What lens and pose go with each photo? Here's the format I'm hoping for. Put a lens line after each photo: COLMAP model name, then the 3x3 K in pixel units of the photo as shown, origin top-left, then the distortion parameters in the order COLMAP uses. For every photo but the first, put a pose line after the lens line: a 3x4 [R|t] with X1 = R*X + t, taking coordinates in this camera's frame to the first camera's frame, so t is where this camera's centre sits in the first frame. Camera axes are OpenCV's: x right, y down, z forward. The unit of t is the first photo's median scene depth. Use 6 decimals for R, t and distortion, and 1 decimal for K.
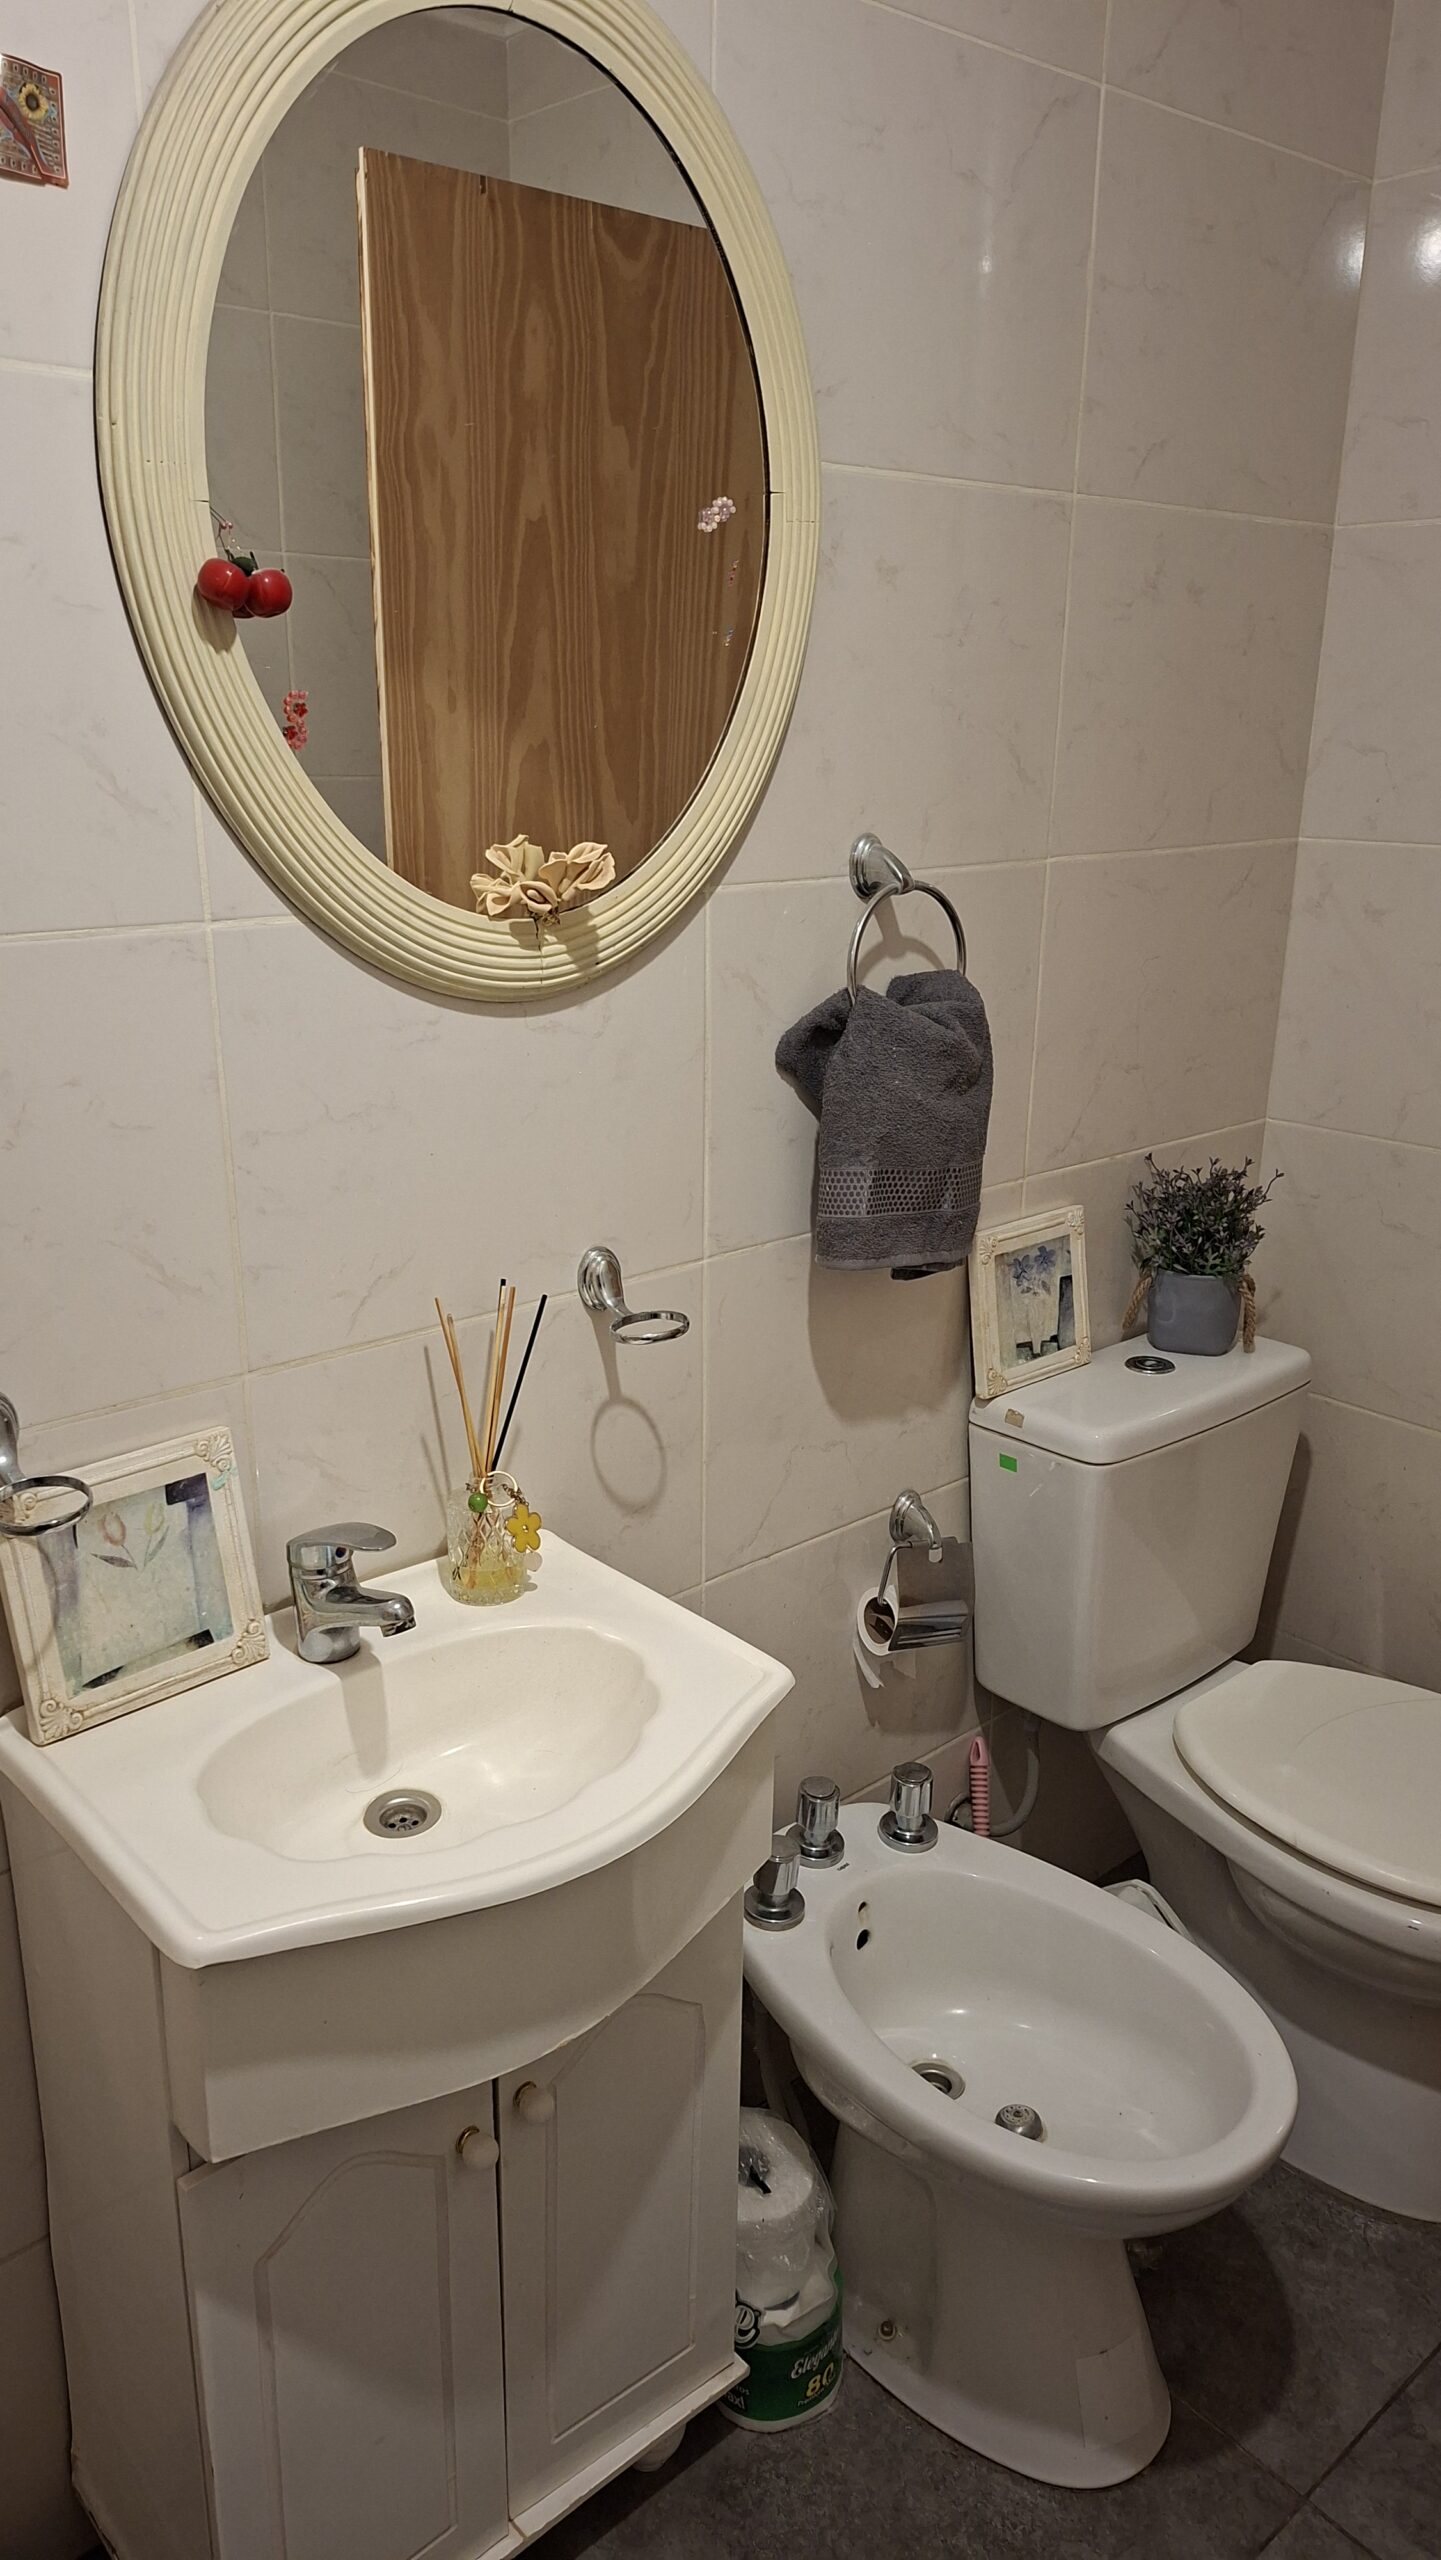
lens RADIAL K [[1740.1, 0, 720.5], [0, 1740.1, 1280.0], [0, 0, 1]] dist [0.117496, -0.126611]
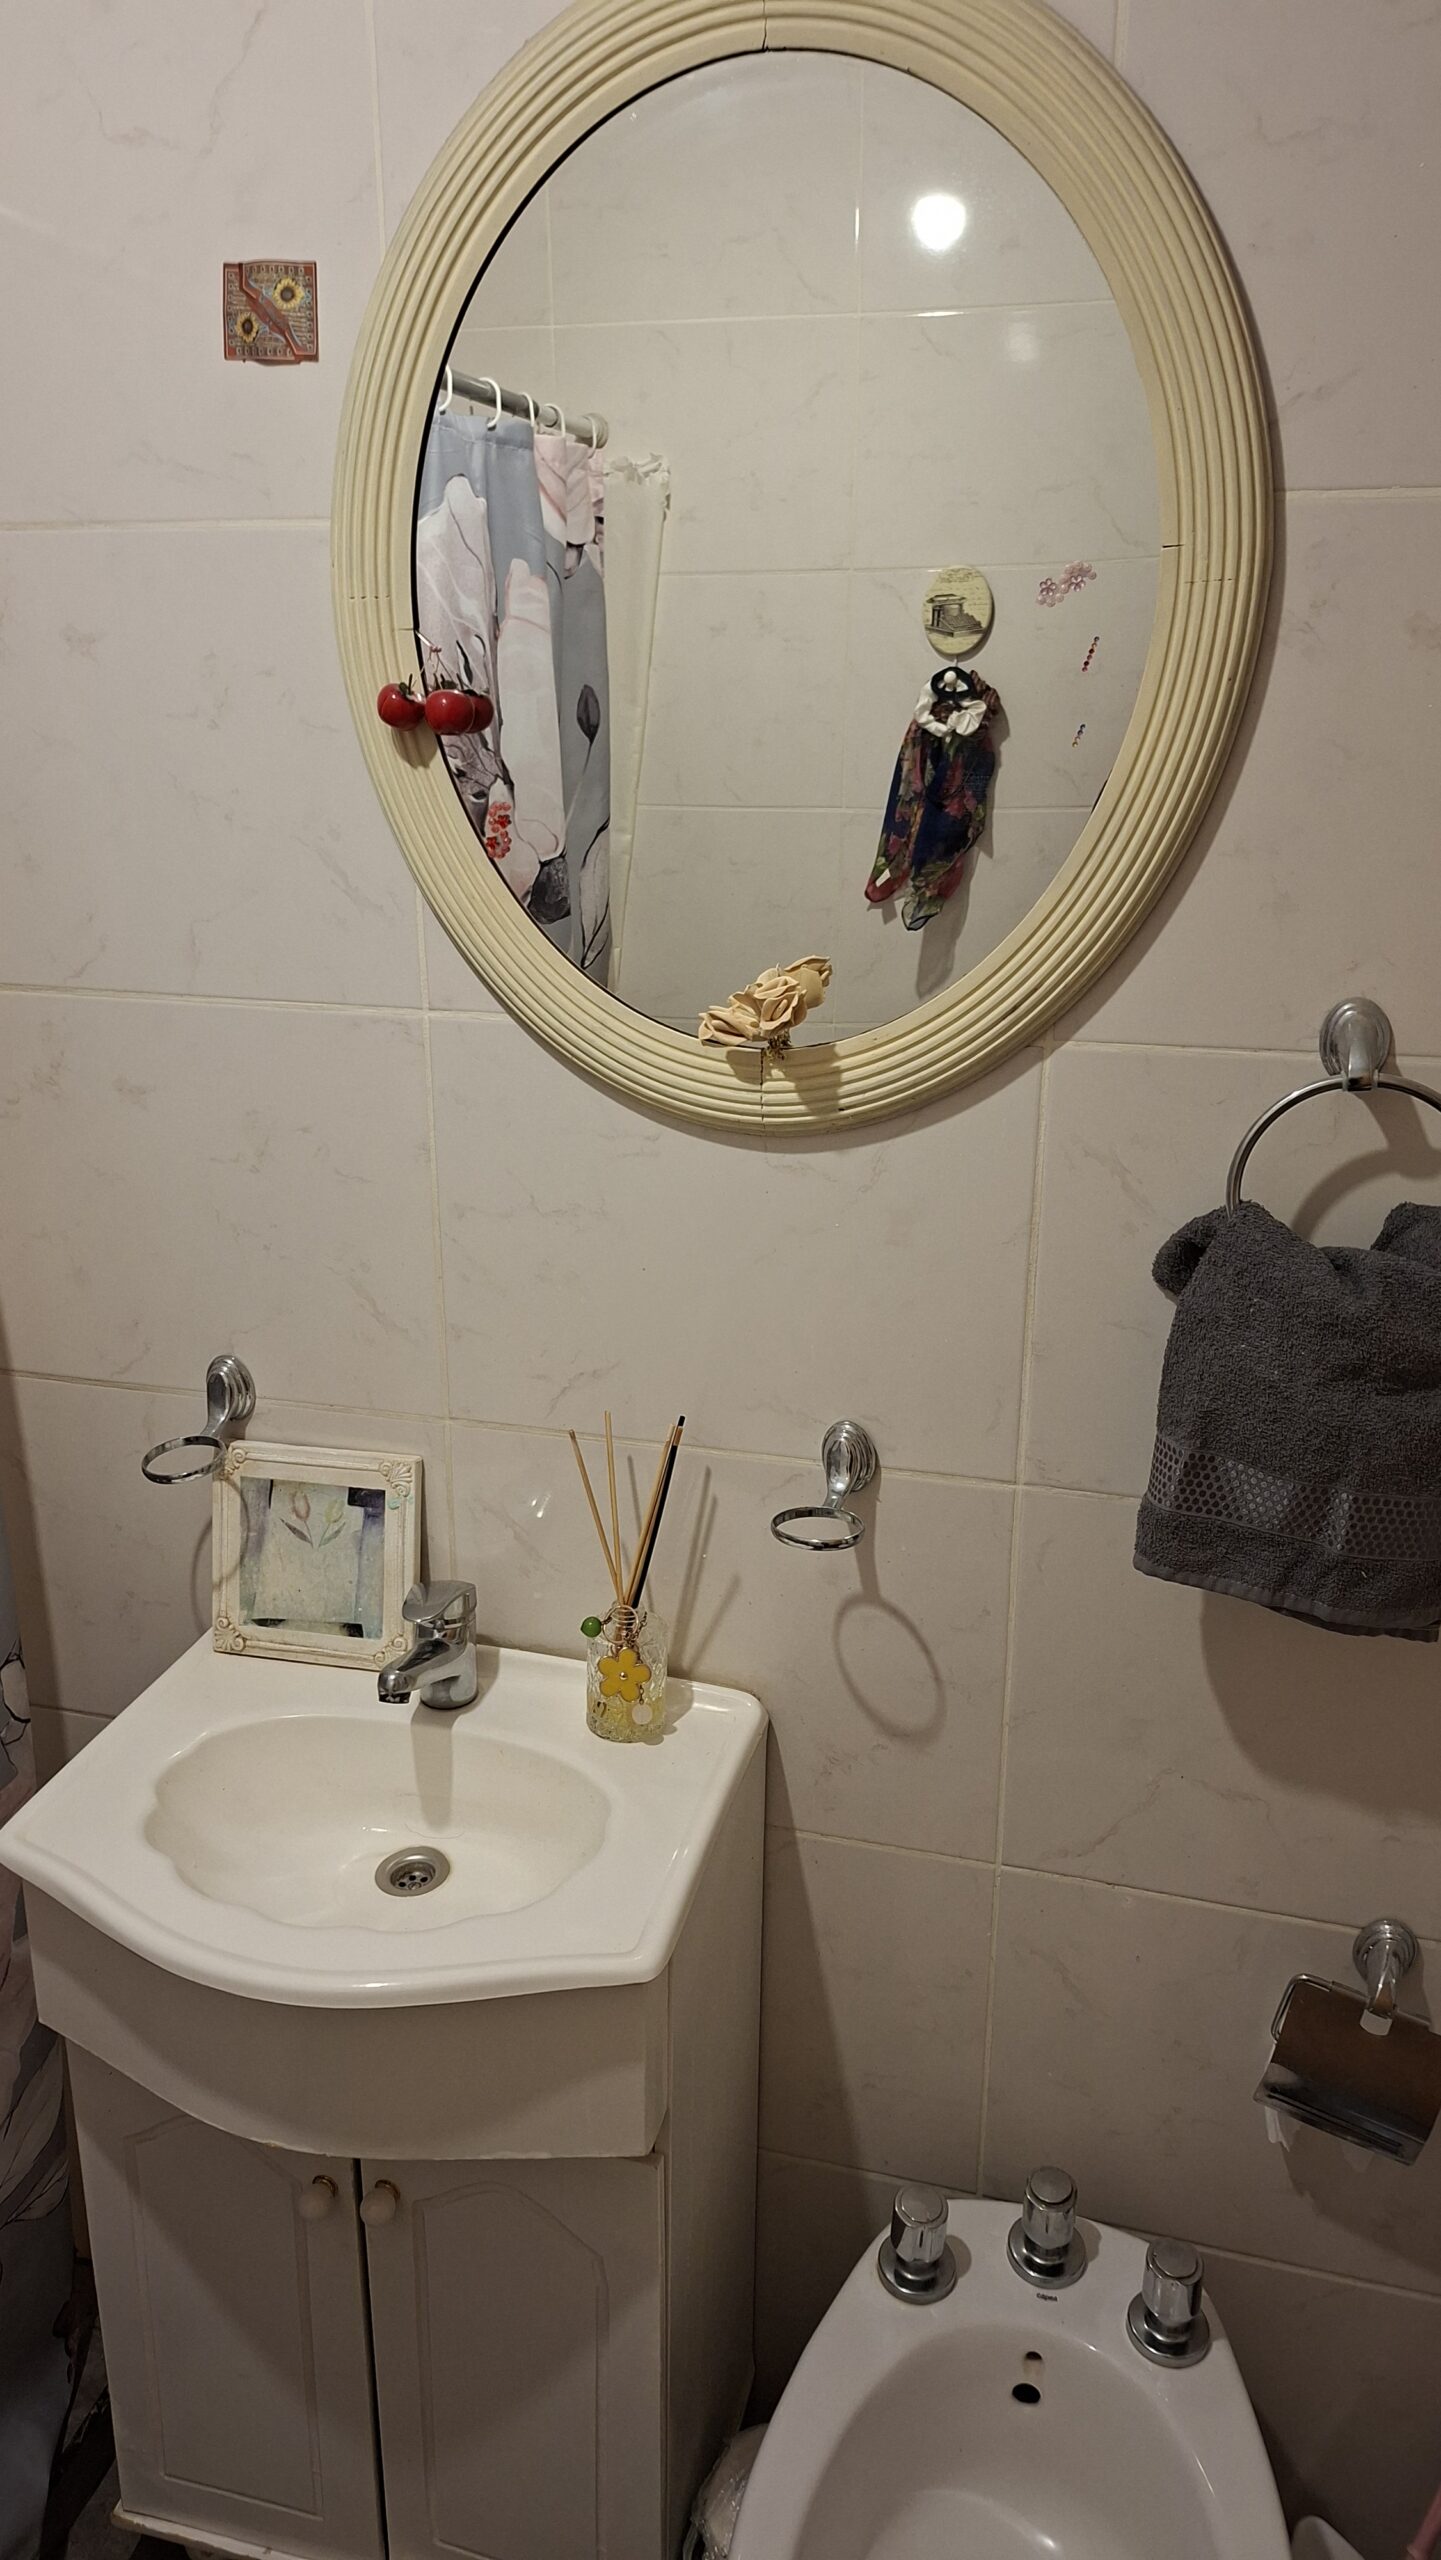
lens RADIAL K [[1709.7, 0, 720.5], [0, 1709.7, 1280.0], [0, 0, 1]] dist [0.161290, -0.234956]
pose [[0.557674, 0.257882, -0.788984, 0.654201], [-0.257435, 0.957380, 0.130961, -0.216358], [0.789130, 0.130078, 0.600294, 0.494992]]
